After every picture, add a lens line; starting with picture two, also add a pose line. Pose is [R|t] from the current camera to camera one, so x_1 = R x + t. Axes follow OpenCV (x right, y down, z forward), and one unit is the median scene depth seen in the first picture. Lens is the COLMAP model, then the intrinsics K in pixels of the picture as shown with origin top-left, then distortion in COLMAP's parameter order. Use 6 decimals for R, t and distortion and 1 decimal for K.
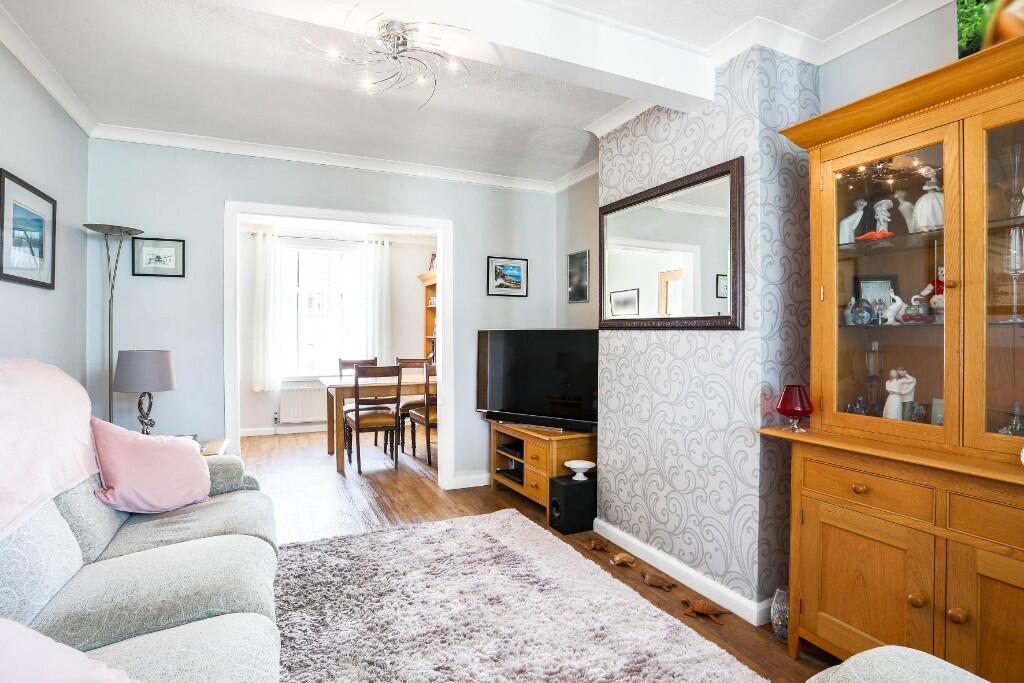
lens RADIAL K [[531.8, 0, 513.4], [0, 531.8, 342.8], [0, 0, 1]] dist [0.000562, 0.000175]
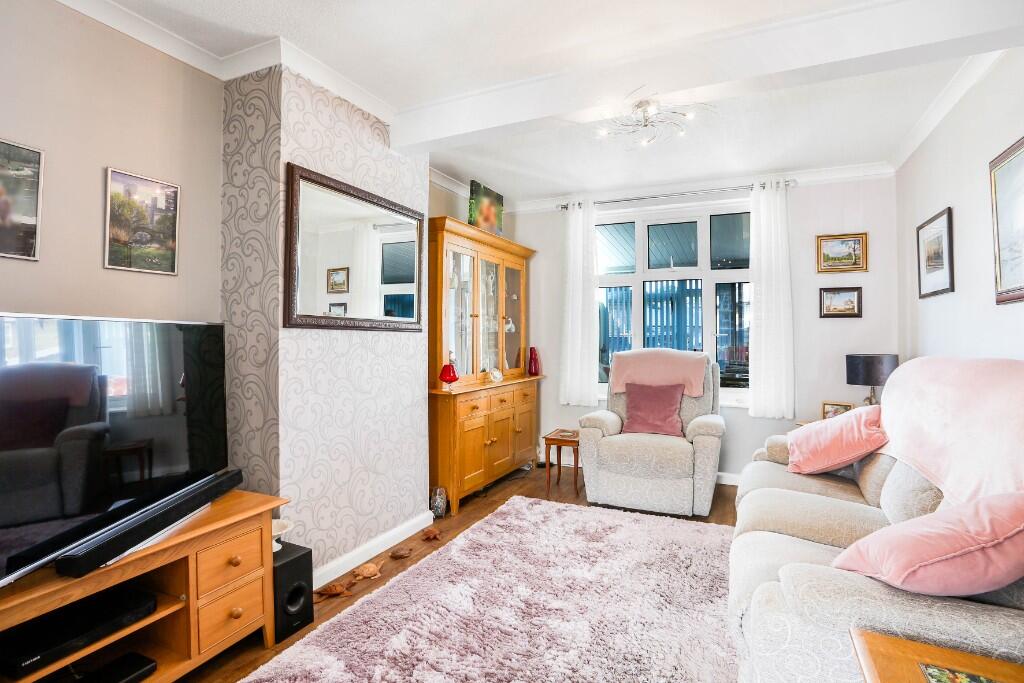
lens RADIAL K [[531.8, 0, 511.8], [0, 531.8, 332.0], [0, 0, 1]] dist [0.000562, 0.000175]
pose [[-0.634701, -0.001036, 0.772757, -0.692131], [0.001647, 0.999995, 0.002693, -0.022503], [-0.772756, 0.002983, -0.634696, 1.405111]]
